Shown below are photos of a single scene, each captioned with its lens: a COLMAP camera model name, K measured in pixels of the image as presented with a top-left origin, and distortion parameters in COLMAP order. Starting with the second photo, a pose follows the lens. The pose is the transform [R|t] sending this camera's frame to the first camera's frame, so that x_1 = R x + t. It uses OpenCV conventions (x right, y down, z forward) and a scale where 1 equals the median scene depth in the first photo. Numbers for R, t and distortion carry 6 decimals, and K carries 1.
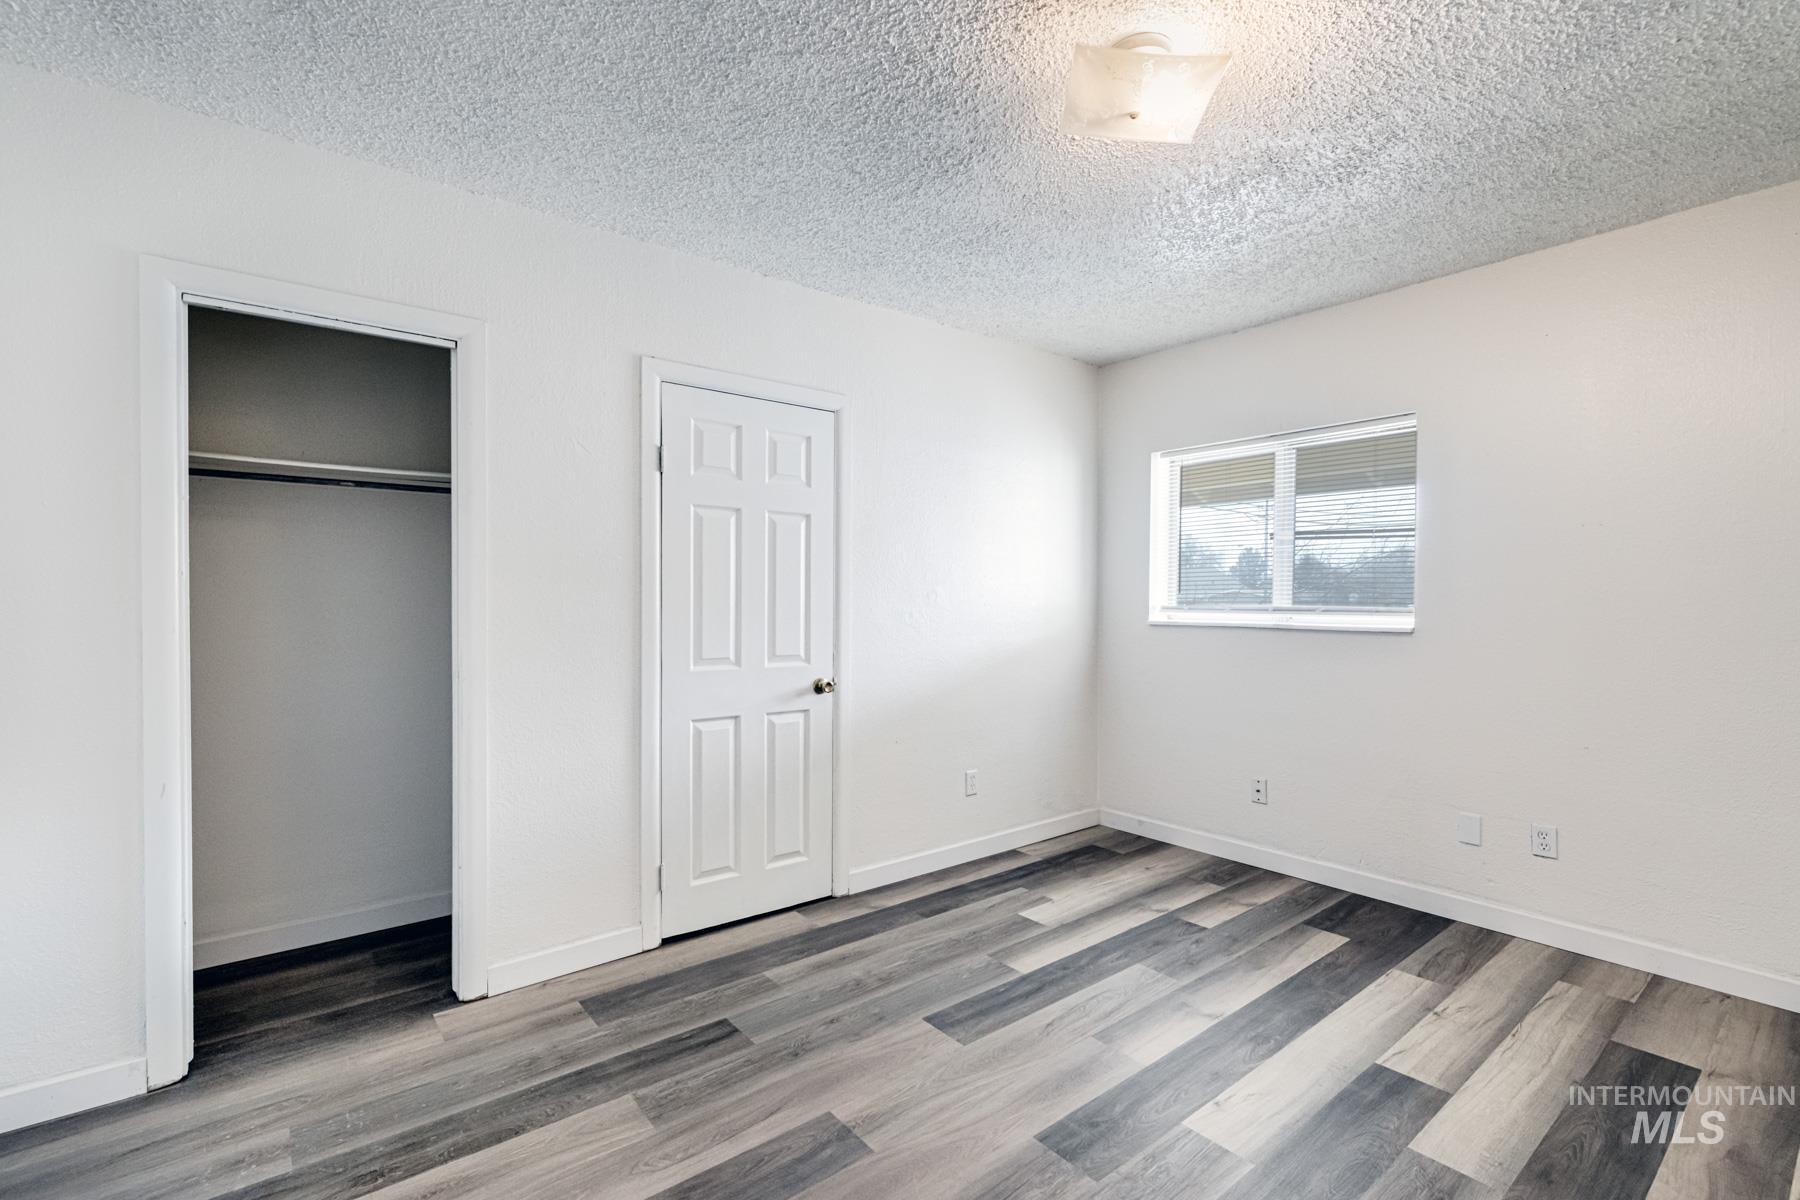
lens RADIAL K [[802.8, 0, 903.3], [0, 802.8, 606.3], [0, 0, 1]] dist [0.002203, 0.000111]
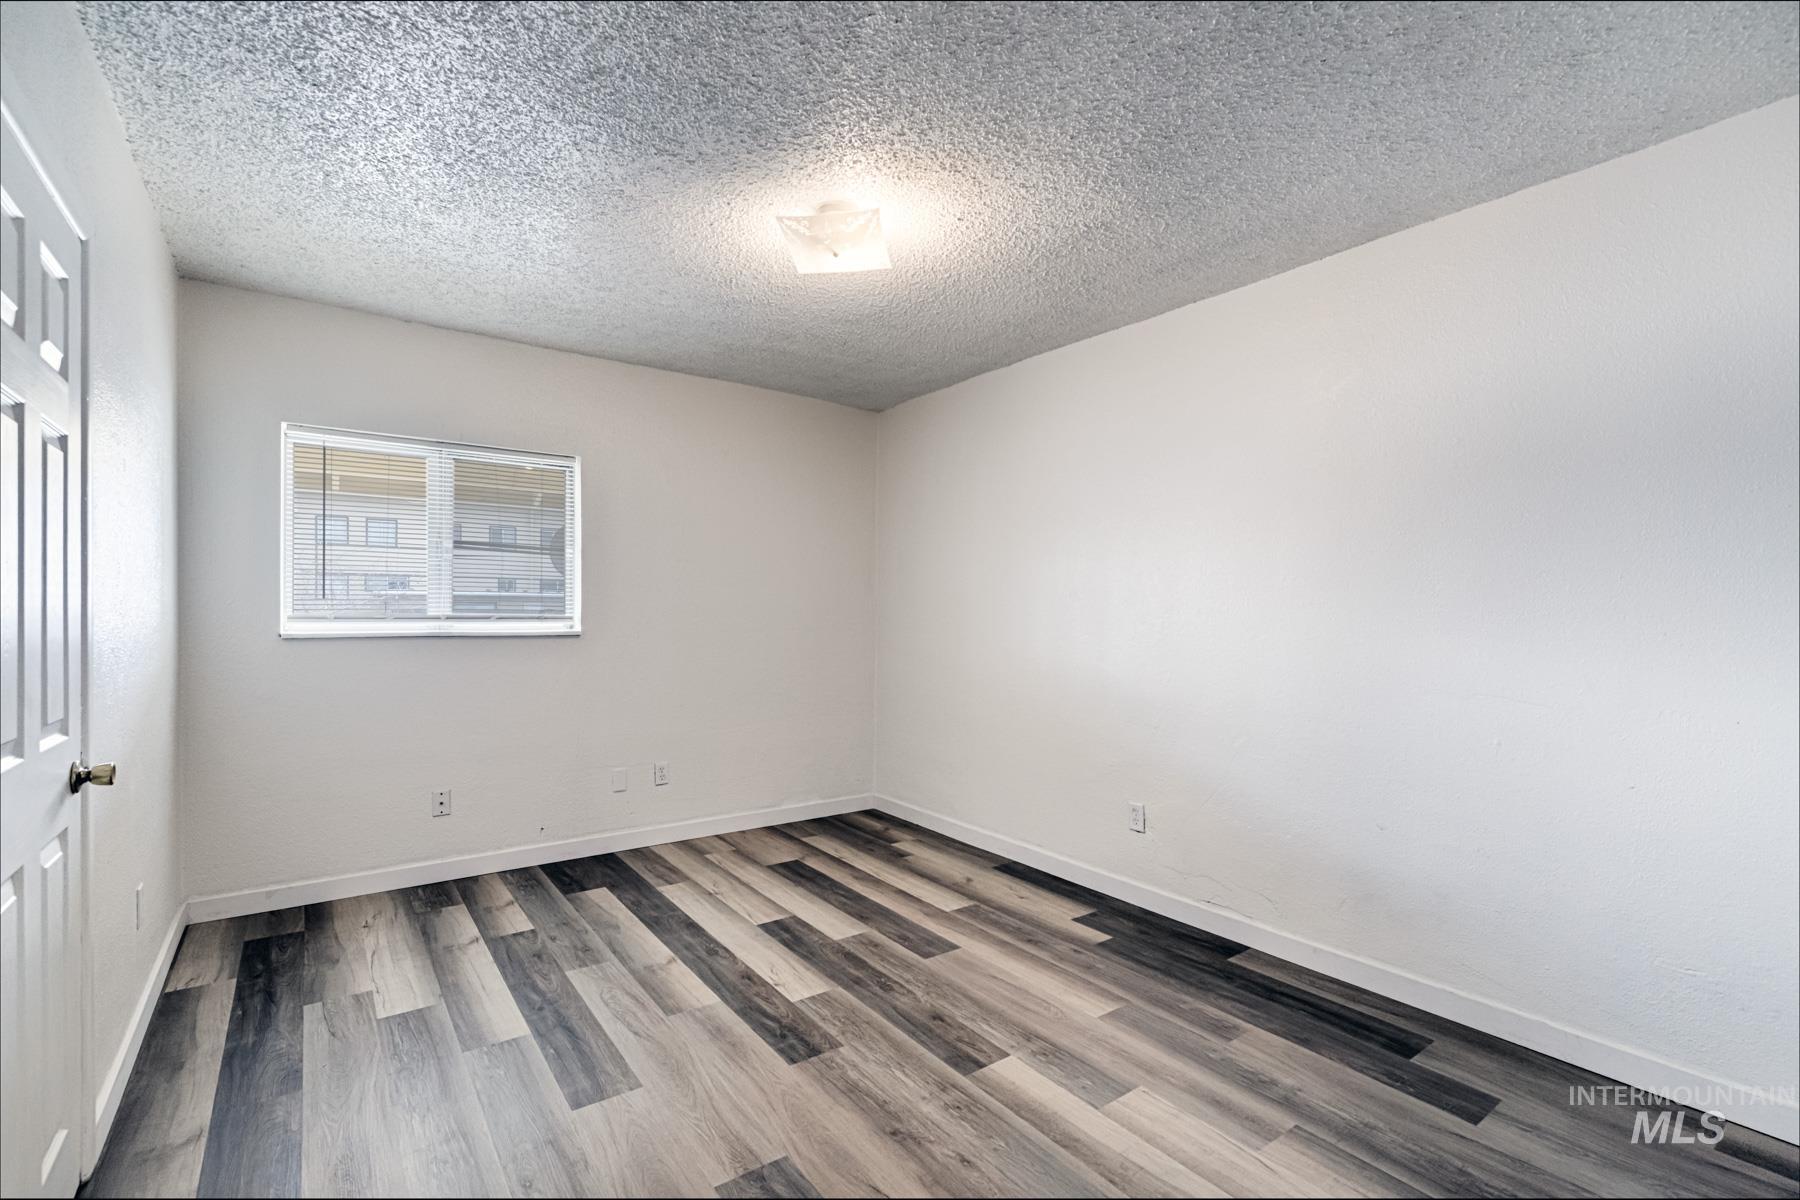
lens RADIAL K [[802.8, 0, 903.3], [0, 802.8, 606.3], [0, 0, 1]] dist [0.002203, 0.000111]
pose [[0.039722, 0.003606, 0.999204, -0.617334], [0.004587, 0.999982, -0.003791, -0.004255], [-0.999200, 0.004733, 0.039704, 0.479651]]
